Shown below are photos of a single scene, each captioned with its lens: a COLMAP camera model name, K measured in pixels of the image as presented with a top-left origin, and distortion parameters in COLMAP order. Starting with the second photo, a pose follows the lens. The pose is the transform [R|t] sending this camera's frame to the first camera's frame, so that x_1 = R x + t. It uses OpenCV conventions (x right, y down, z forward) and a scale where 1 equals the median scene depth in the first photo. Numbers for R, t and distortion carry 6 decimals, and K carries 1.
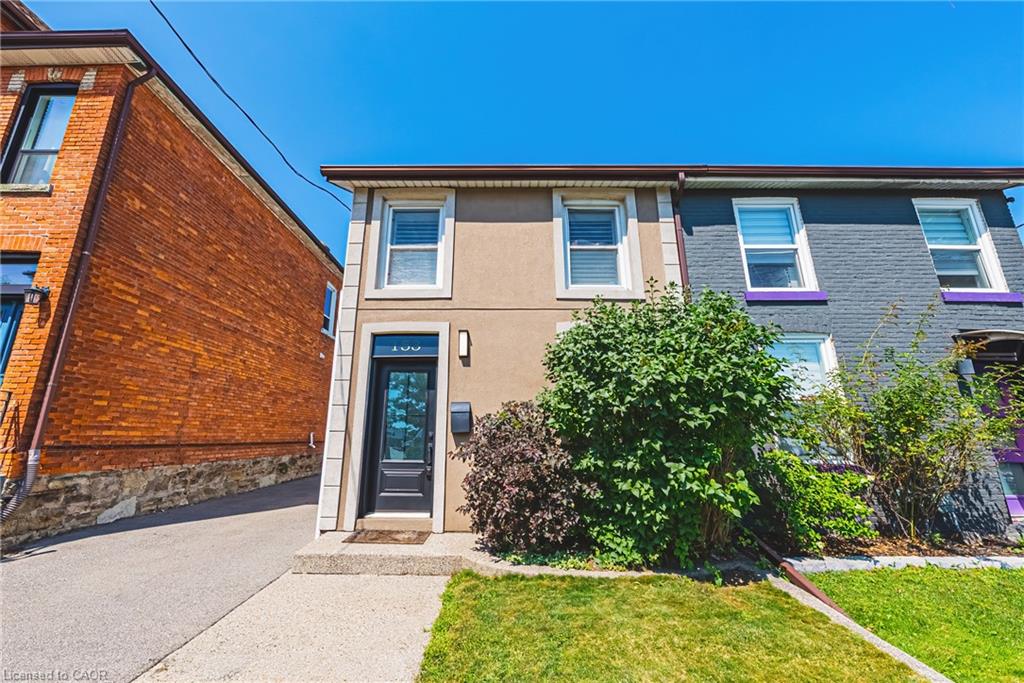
lens RADIAL K [[380.0, 0, 512.0], [0, 380.0, 341.5], [0, 0, 1]] dist [-0.002706, -0.000263]
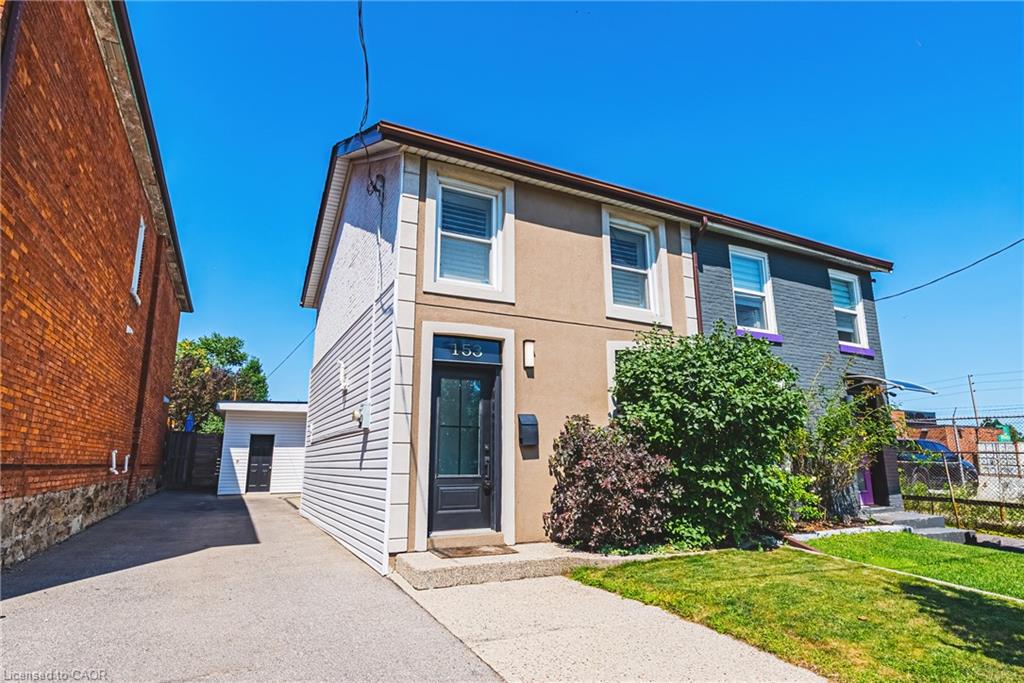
lens RADIAL K [[540.5, 0, 511.6], [0, 540.5, 353.0], [0, 0, 1]] dist [0.002013, 0.000424]
pose [[0.889244, 0.082354, 0.449960, -0.744679], [-0.103397, 0.994389, 0.022343, -0.022133], [-0.445595, -0.066393, 0.892769, -0.194563]]
